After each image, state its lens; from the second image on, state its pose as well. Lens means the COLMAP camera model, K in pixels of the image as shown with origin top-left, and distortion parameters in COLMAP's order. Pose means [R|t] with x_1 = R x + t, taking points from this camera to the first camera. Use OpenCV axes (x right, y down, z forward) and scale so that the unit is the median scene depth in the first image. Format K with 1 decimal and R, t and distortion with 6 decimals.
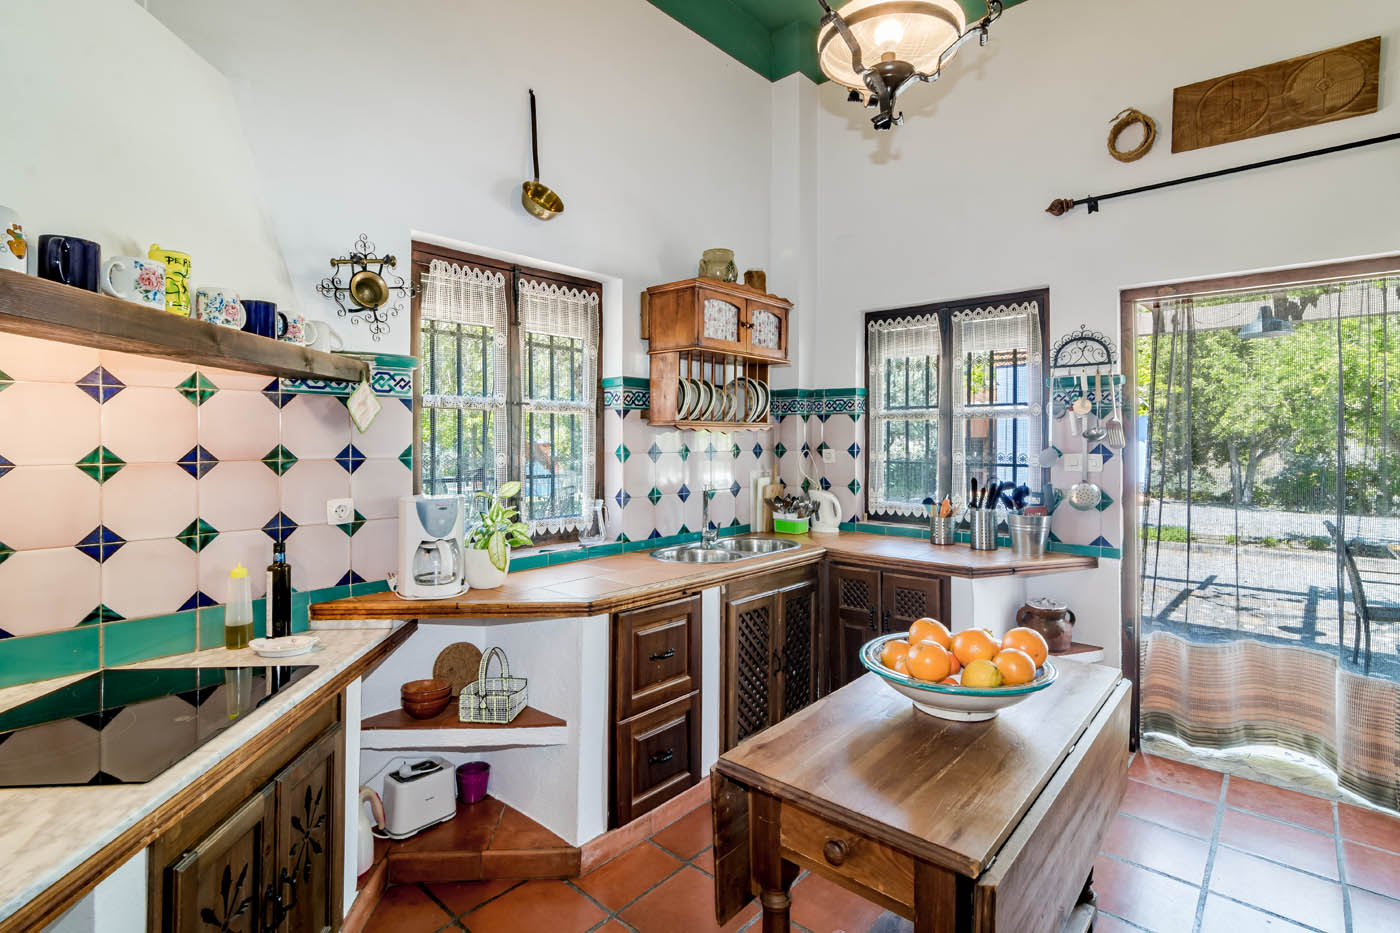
lens RADIAL K [[680.8, 0, 702.7], [0, 680.8, 433.0], [0, 0, 1]] dist [-0.002642, 0.001386]
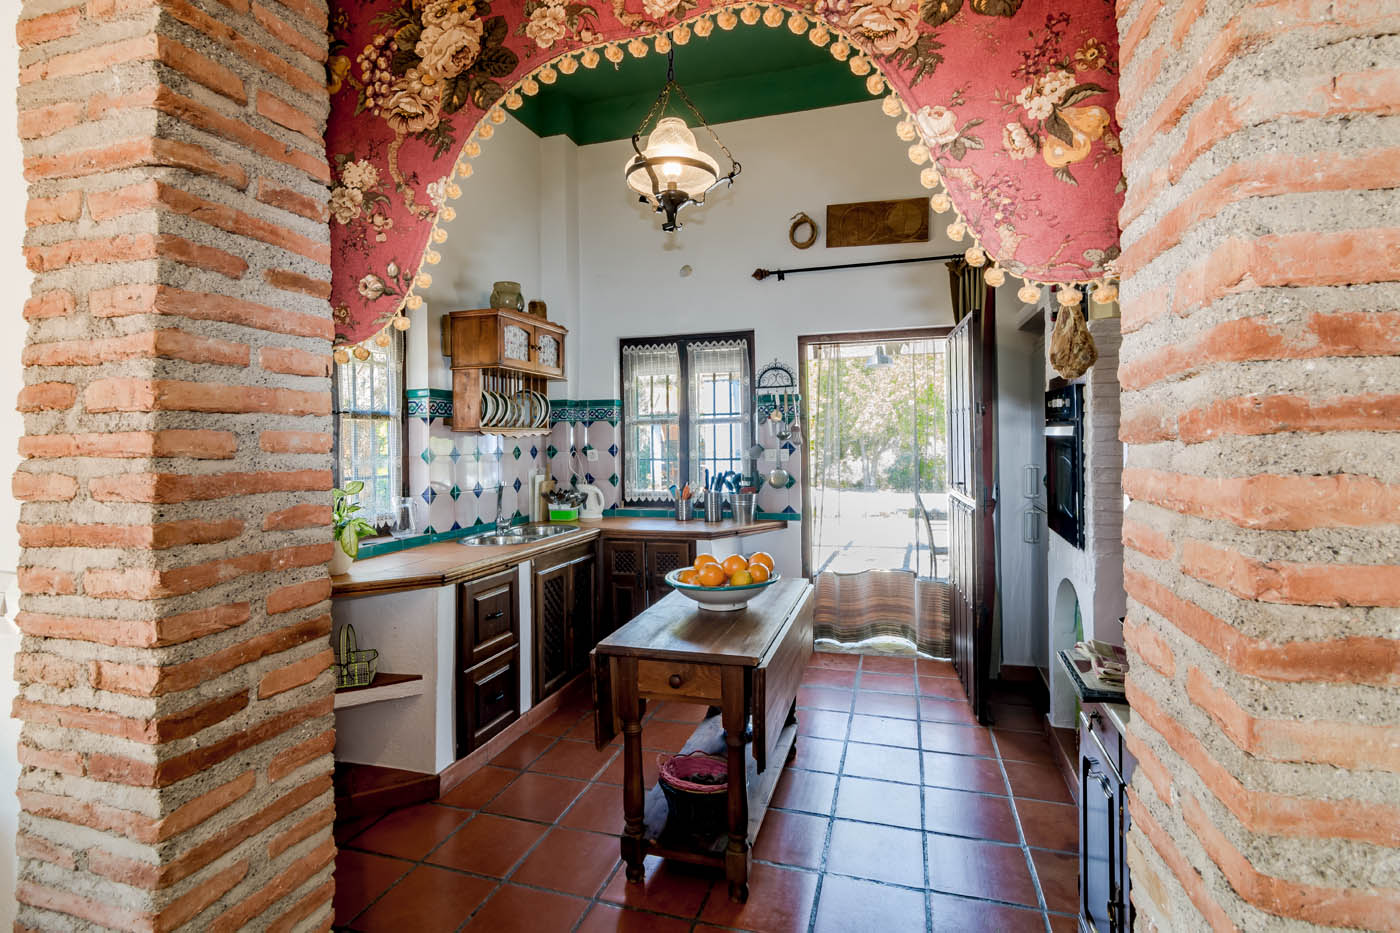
lens RADIAL K [[783.5, 0, 698.1], [0, 783.5, 425.7], [0, 0, 1]] dist [0.001731, 0.000302]
pose [[0.899140, -0.004438, 0.437638, -0.288597], [0.011297, 0.999851, -0.013070, 0.001364], [-0.437515, 0.016696, 0.899056, -0.378471]]
